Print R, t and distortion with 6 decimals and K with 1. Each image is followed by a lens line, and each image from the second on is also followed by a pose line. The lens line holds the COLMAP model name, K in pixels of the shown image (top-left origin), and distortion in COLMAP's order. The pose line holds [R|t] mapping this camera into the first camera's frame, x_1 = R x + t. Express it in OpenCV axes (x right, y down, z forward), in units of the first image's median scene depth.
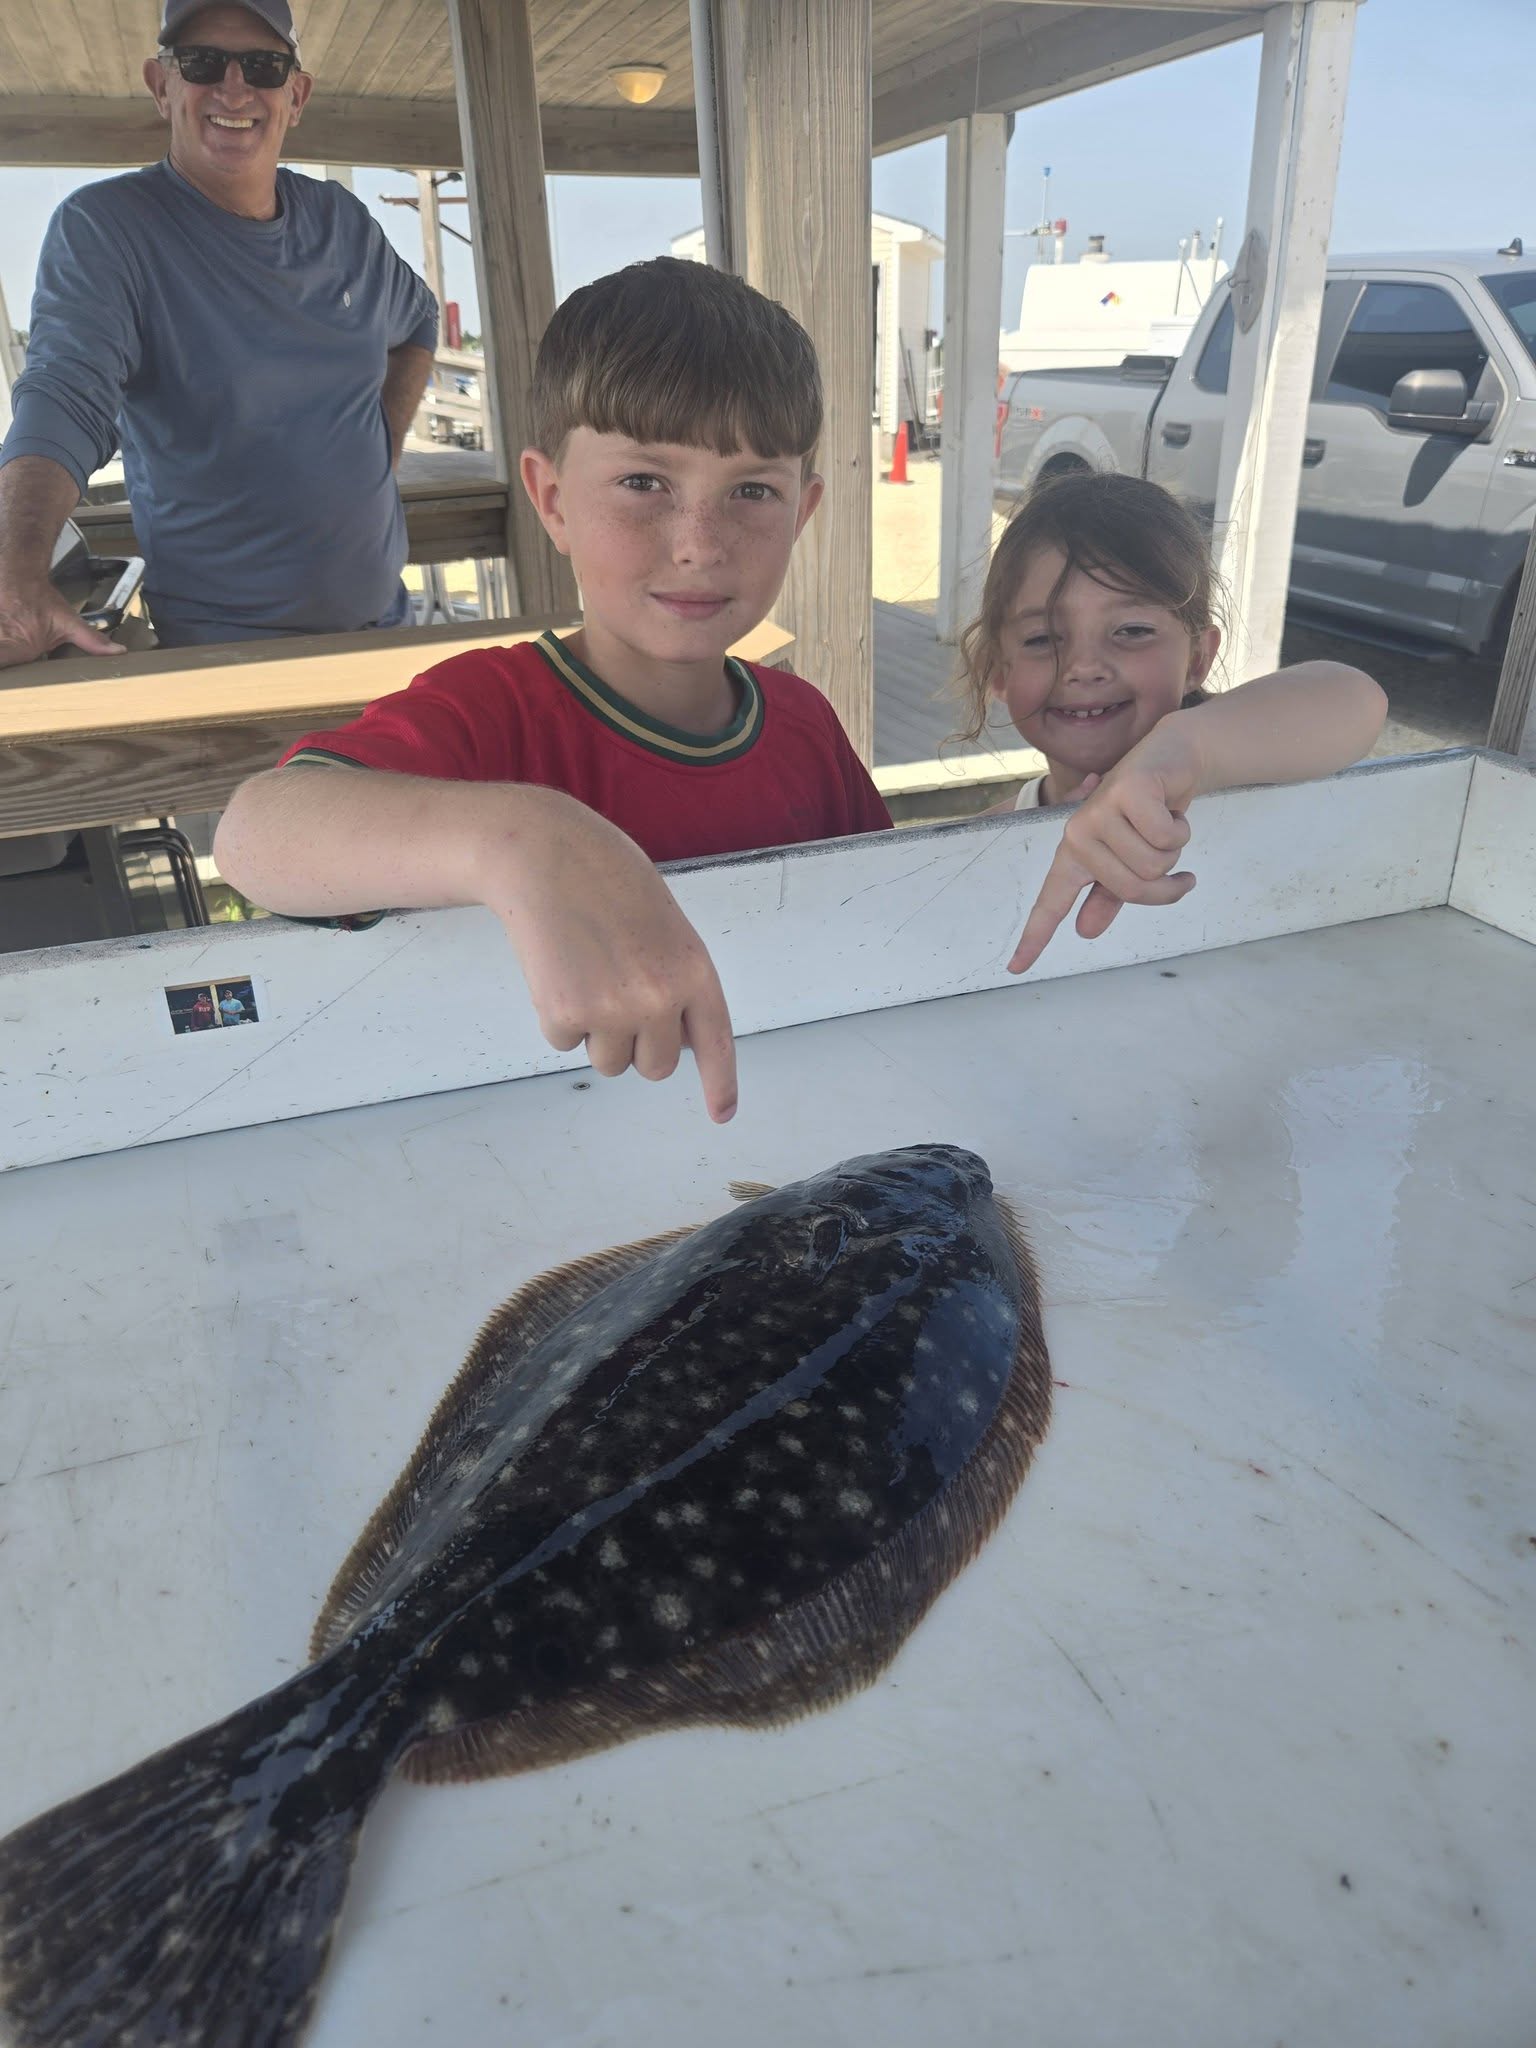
lens RADIAL K [[1442.3, 0, 768.0], [0, 1442.3, 1024.0], [0, 0, 1]] dist [0.052371, -0.007576]
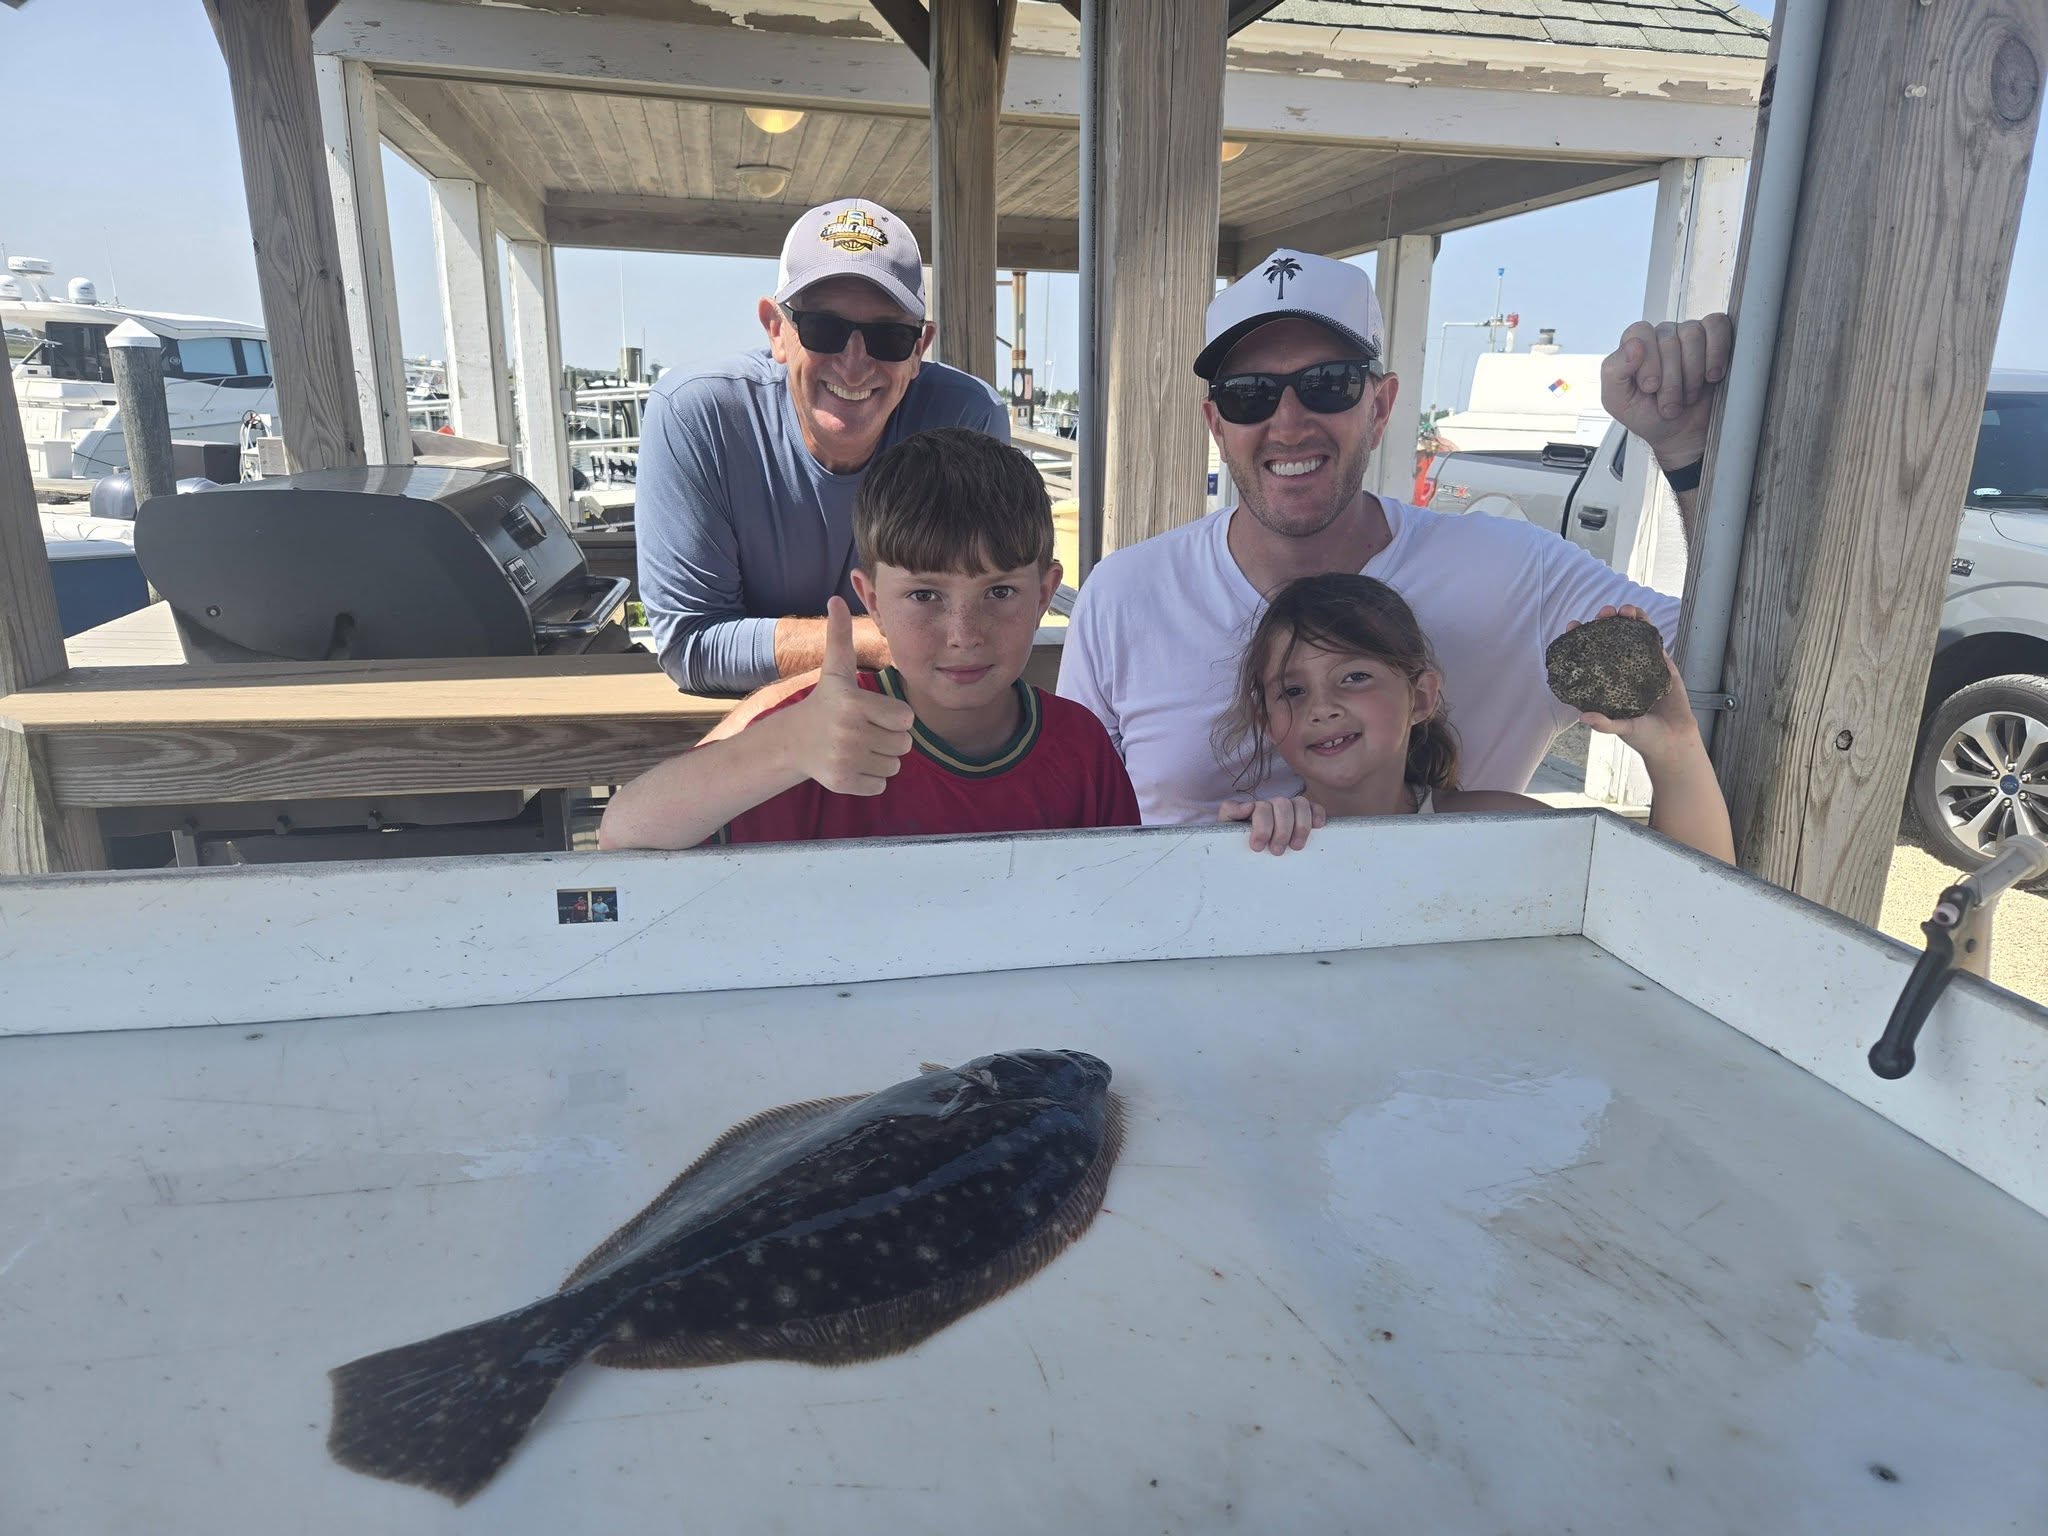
lens RADIAL K [[1471.3, 0, 1021.8], [0, 1471.3, 827.5], [0, 0, 1]] dist [0.117413, -0.001659]
pose [[0.986928, 0.084681, -0.137119, 0.175190], [-0.104601, 0.983845, -0.145285, 0.060953], [0.122601, 0.157729, 0.979842, -0.289921]]
